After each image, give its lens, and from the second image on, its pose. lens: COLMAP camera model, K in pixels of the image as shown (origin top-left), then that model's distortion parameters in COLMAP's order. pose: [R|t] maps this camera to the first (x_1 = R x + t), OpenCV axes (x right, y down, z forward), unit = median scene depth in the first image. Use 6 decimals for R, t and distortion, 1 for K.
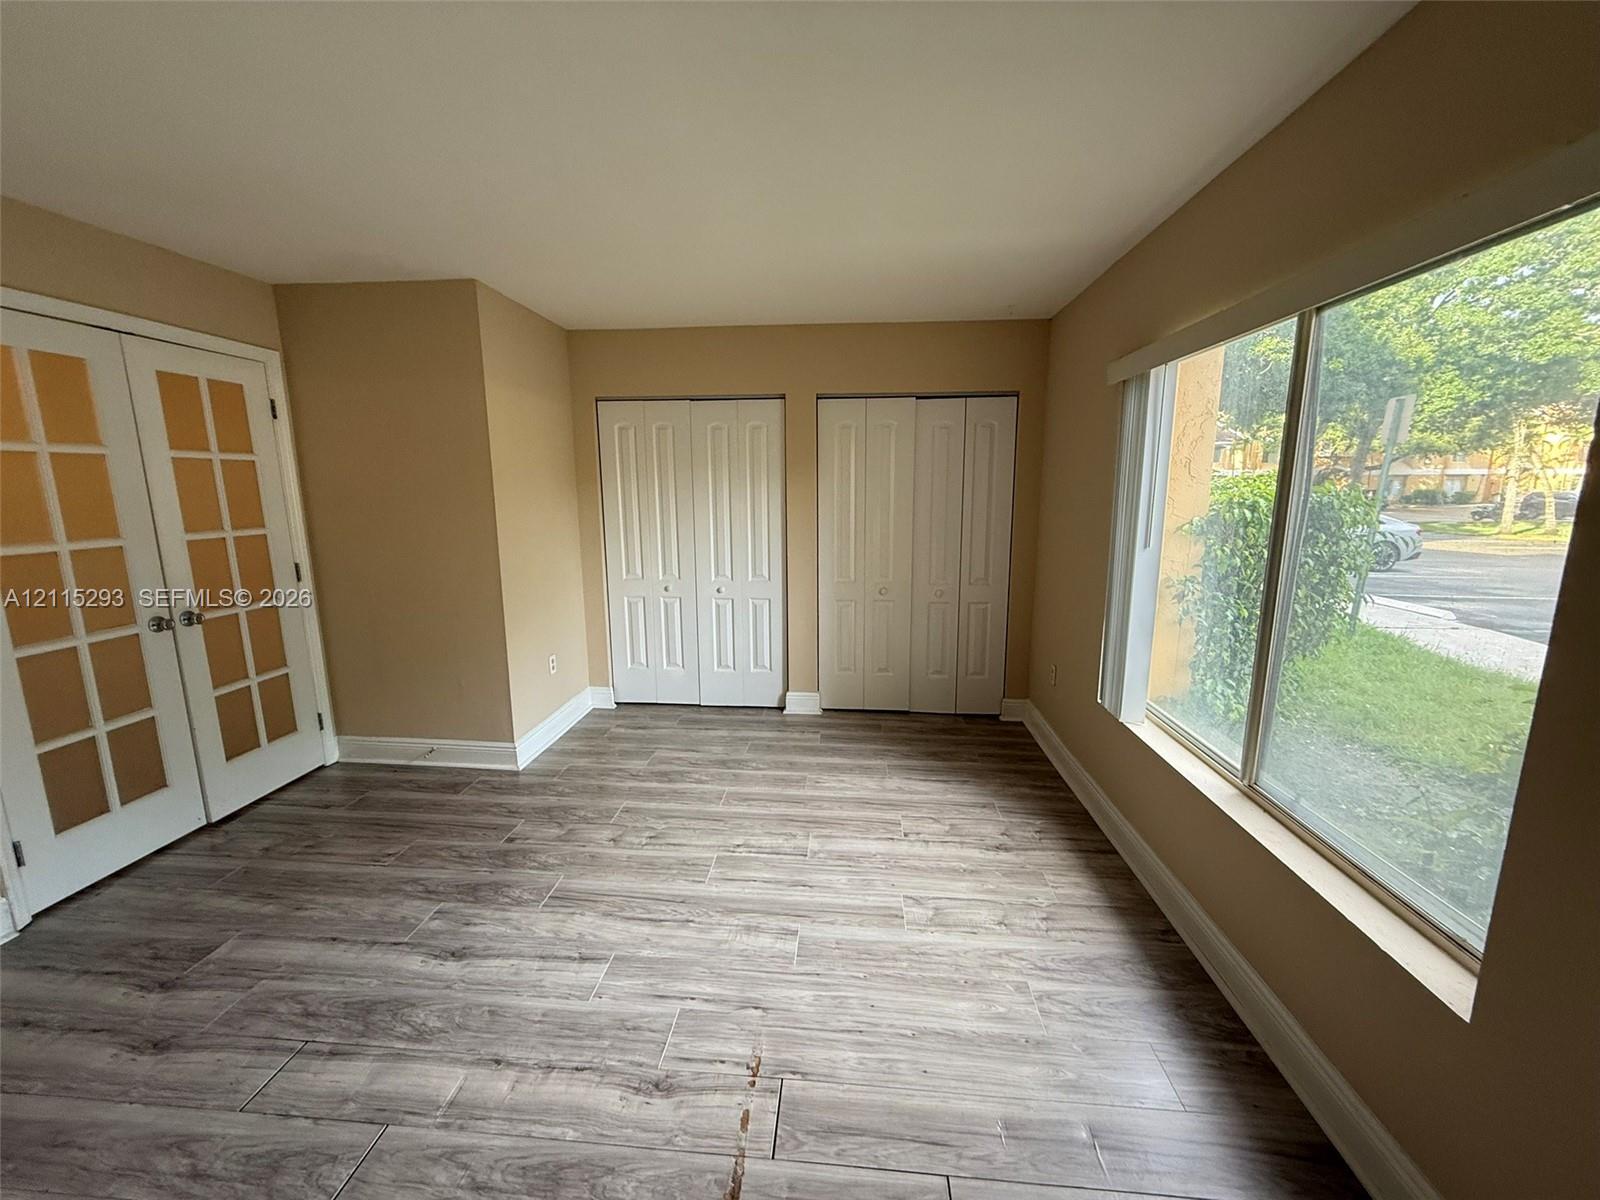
lens RADIAL K [[640.2, 0, 800.0], [0, 640.2, 600.0], [0, 0, 1]] dist [-0.001431, -0.000184]
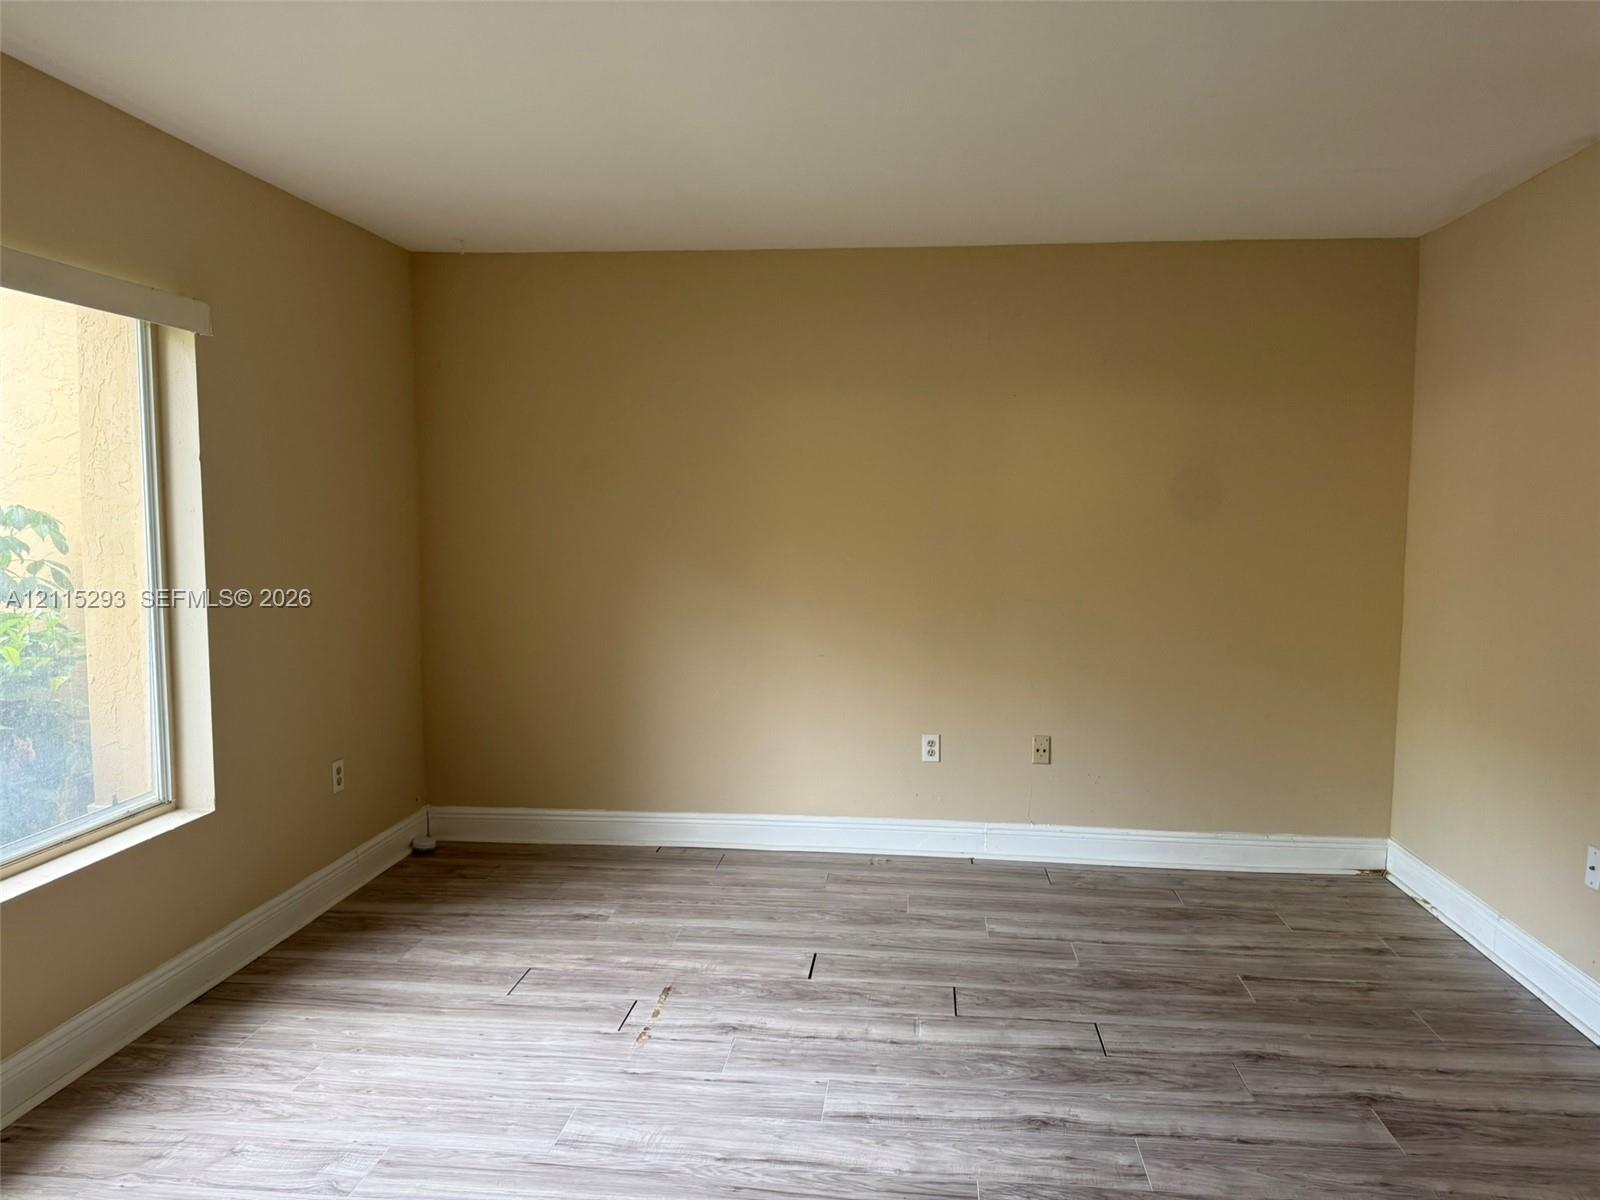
lens RADIAL K [[1121.6, 0, 800.0], [0, 1121.6, 600.0], [0, 0, 1]] dist [-0.006933, -0.001110]
pose [[-0.999709, -0.004666, 0.023686, -0.218828], [0.001648, 0.965664, 0.259787, -0.253324], [-0.024084, 0.259751, -0.965375, 1.538001]]
